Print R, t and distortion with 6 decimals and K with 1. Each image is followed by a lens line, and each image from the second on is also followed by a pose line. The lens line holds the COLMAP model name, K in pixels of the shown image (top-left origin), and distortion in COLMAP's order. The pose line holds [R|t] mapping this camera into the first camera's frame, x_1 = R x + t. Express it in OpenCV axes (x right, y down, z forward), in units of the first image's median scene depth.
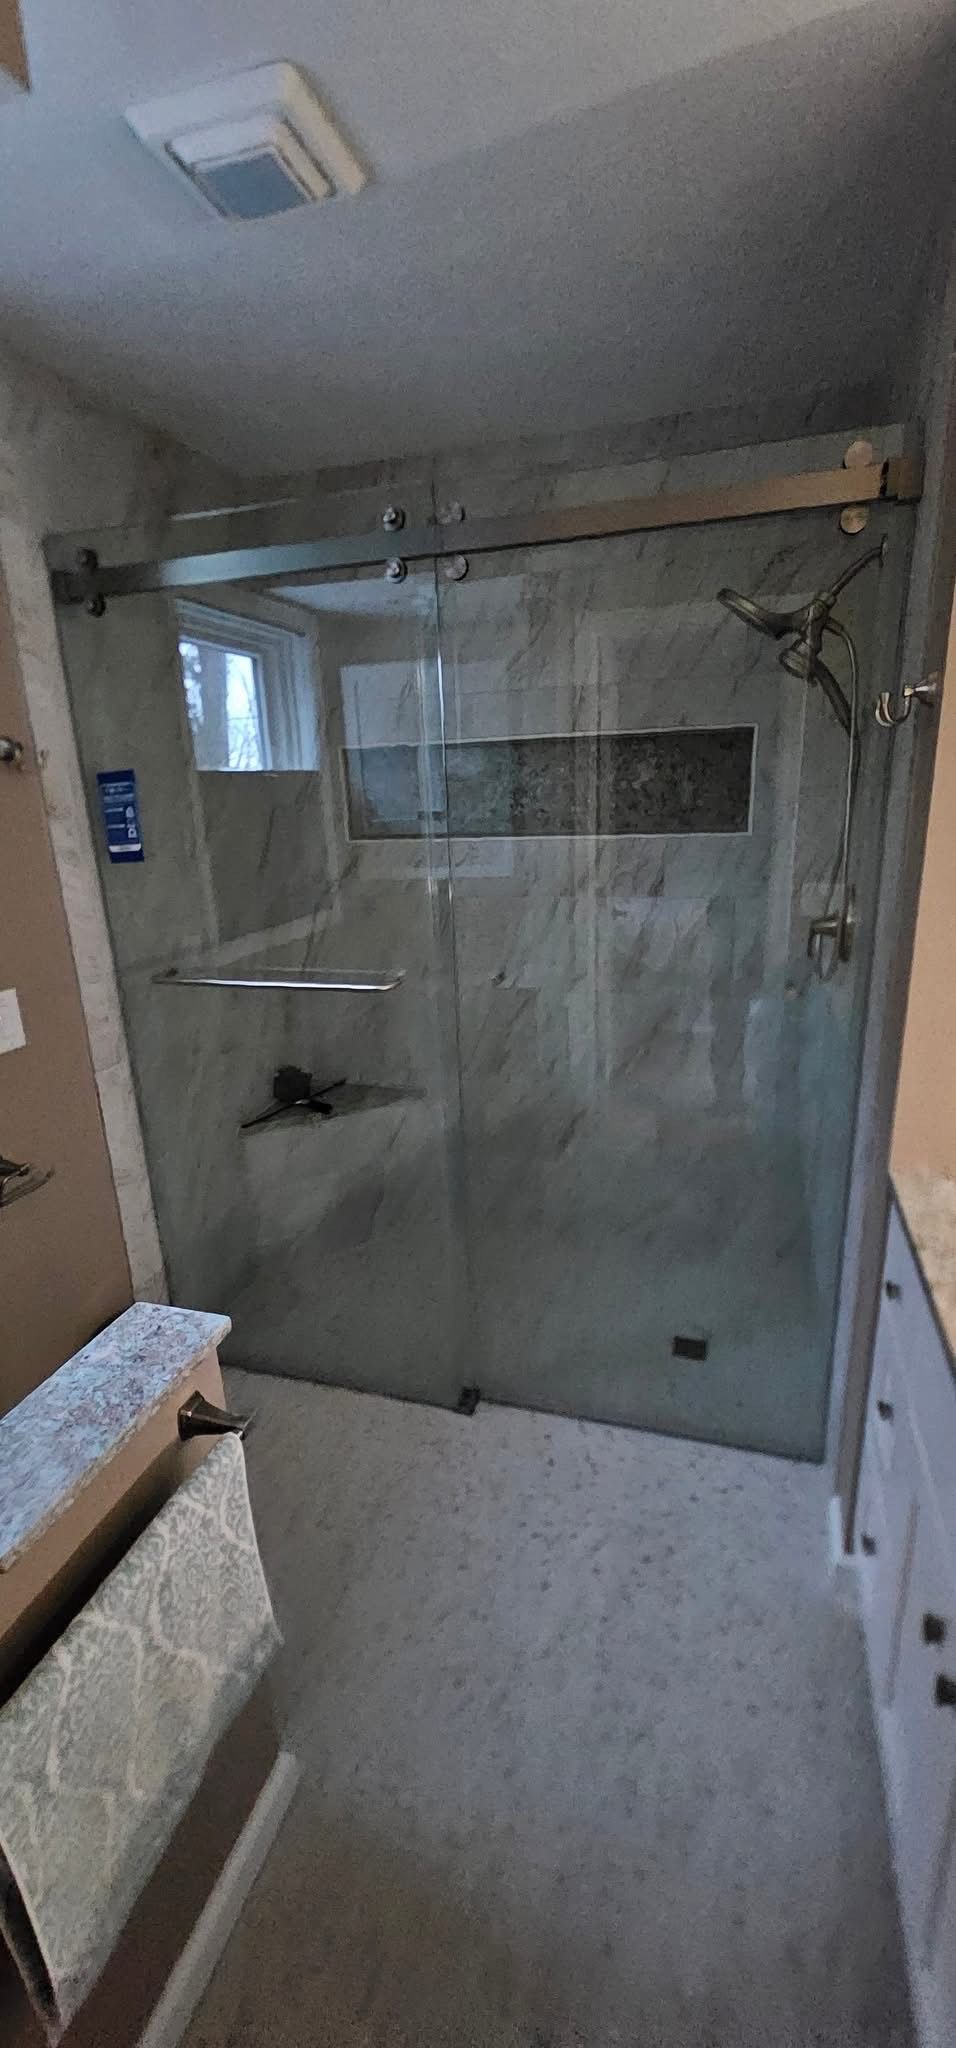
lens RADIAL K [[825.3, 0, 479.3], [0, 825.3, 1034.6], [0, 0, 1]] dist [-0.000179, 0.000096]
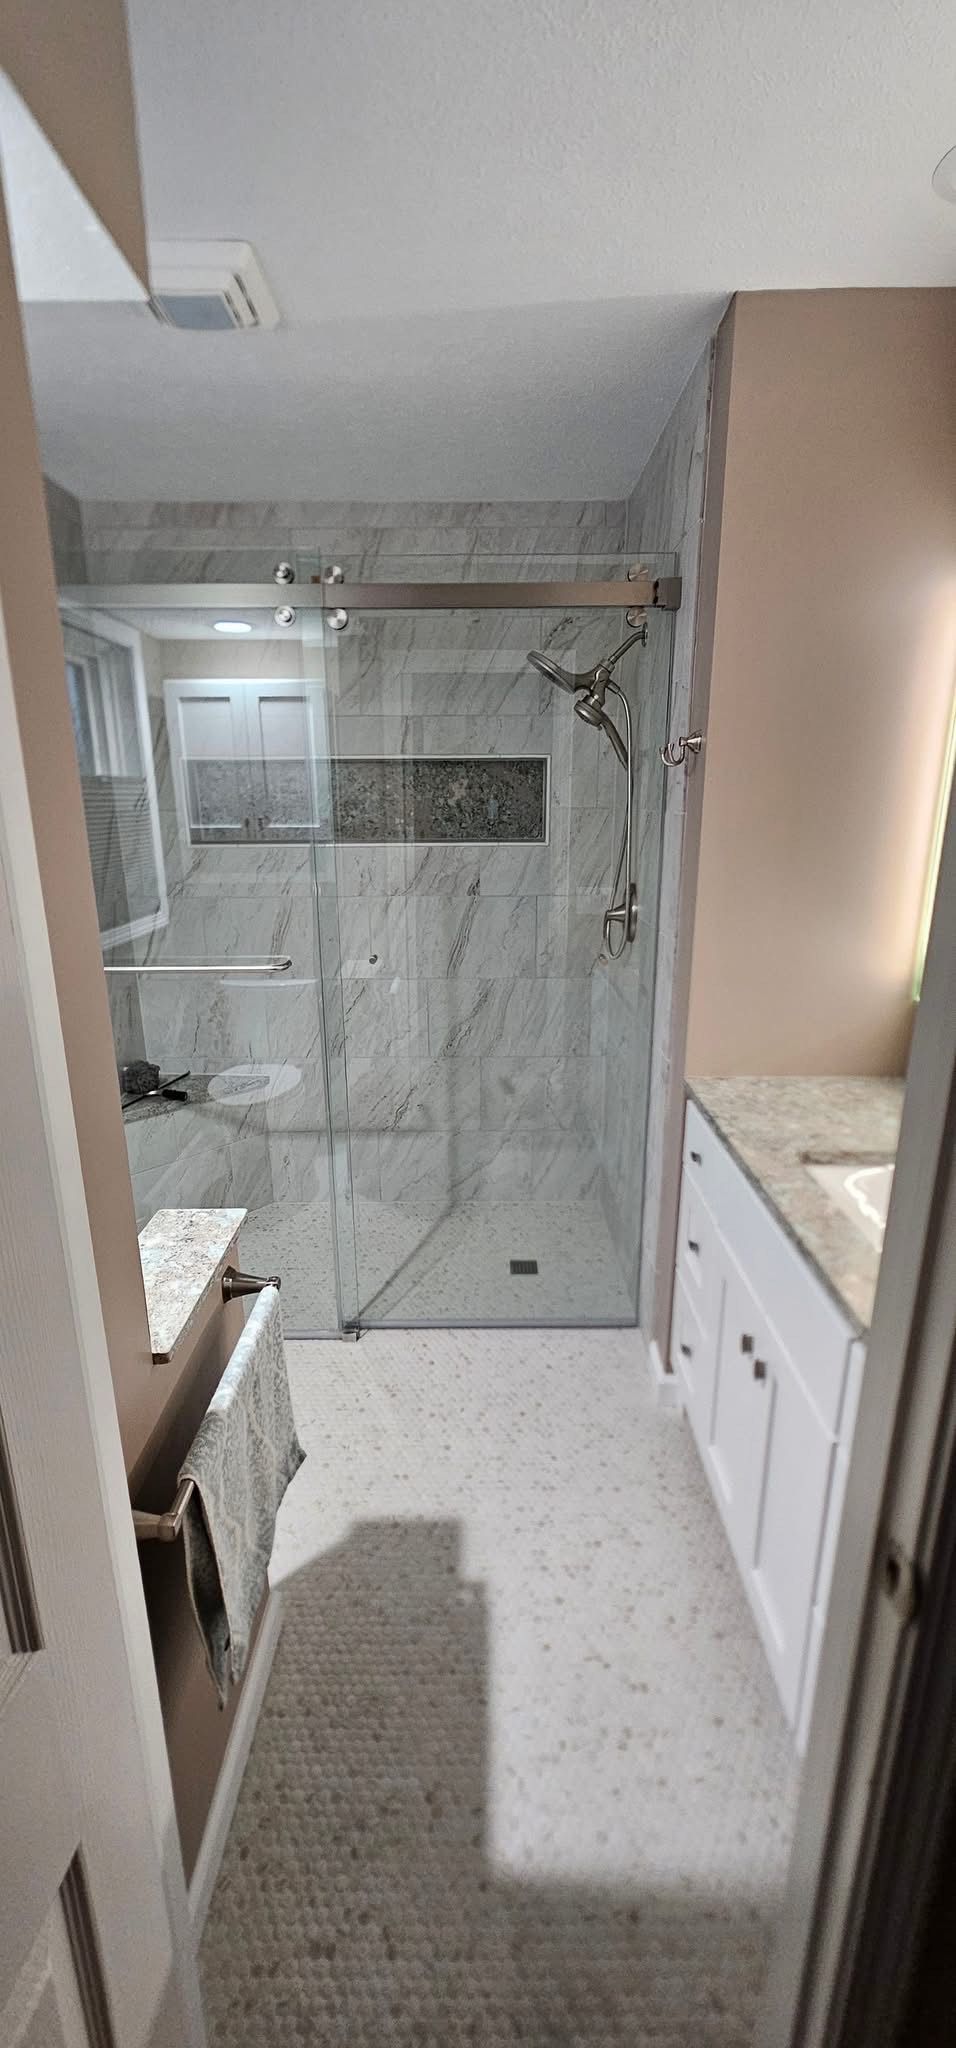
lens RADIAL K [[829.0, 0, 475.5], [0, 829.0, 1038.4], [0, 0, 1]] dist [0.001259, -0.000015]
pose [[0.955485, -0.051086, 0.290584, -0.183472], [0.055732, 0.998416, -0.007730, 0.062941], [-0.289729, 0.023581, 0.956818, -0.183378]]
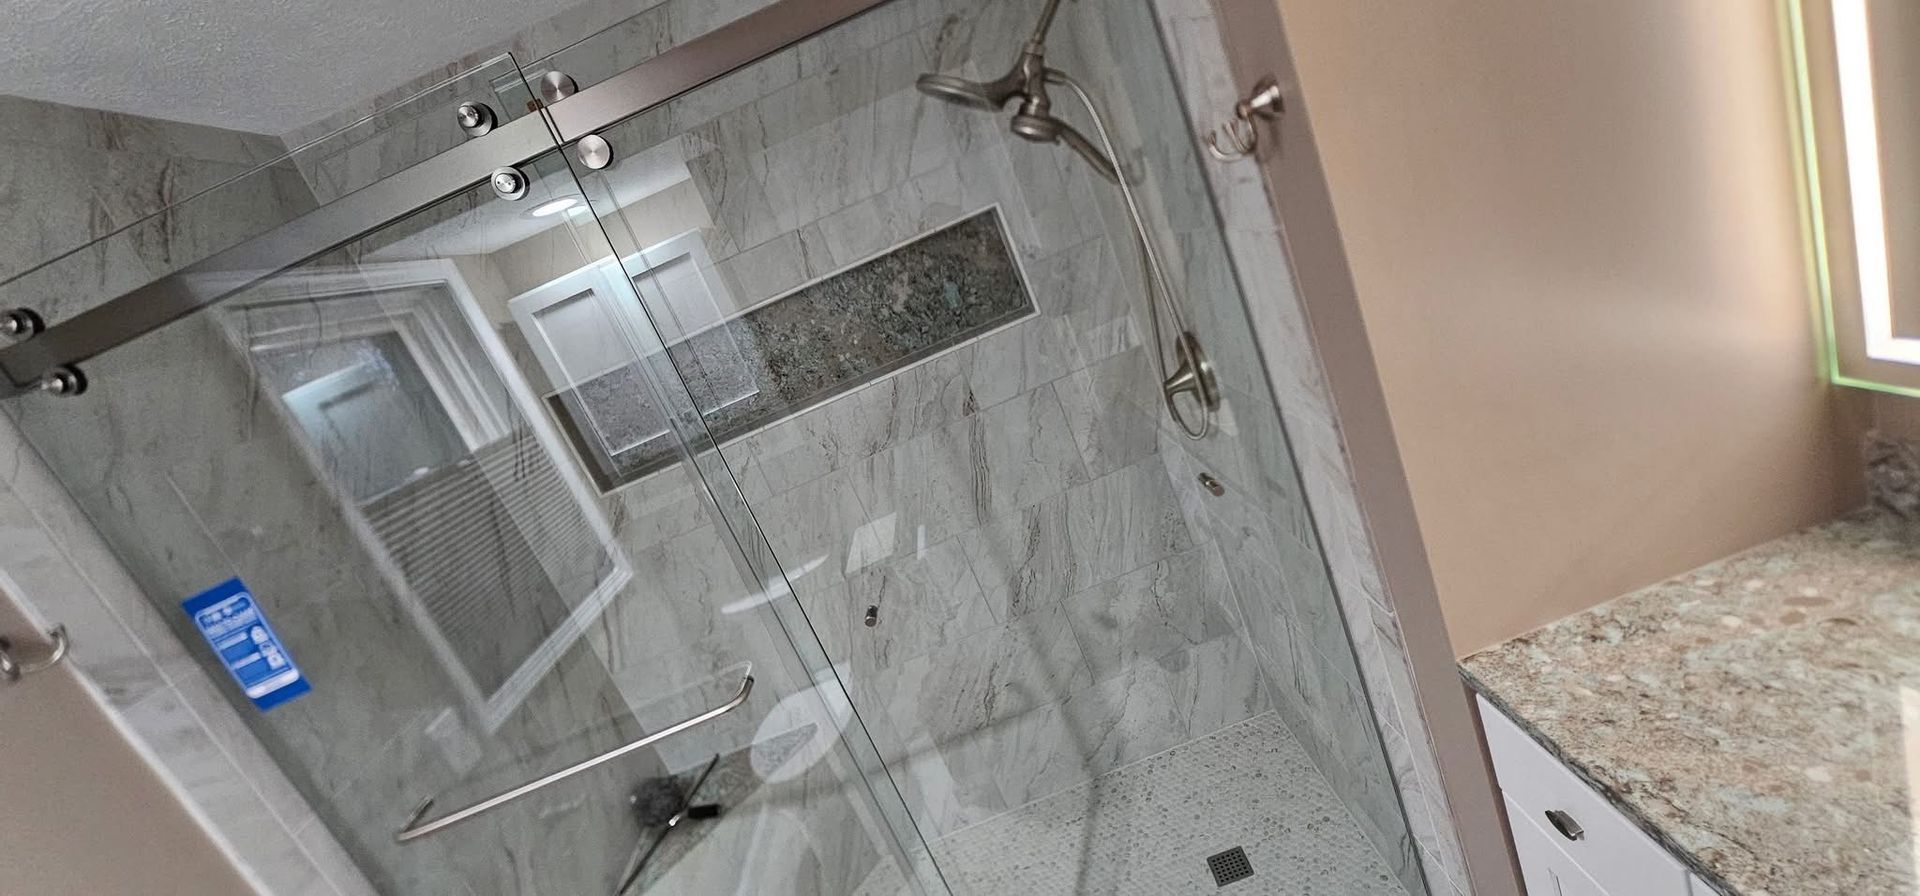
lens RADIAL K [[777.2, 0, 967.5], [0, 777.2, 447.5], [0, 0, 1]] dist [0.001259, -0.000015]
pose [[0.881879, -0.406215, 0.239332, -0.007499], [0.425069, 0.904635, -0.030848, -0.141577], [-0.203977, 0.128937, 0.970448, 0.250792]]
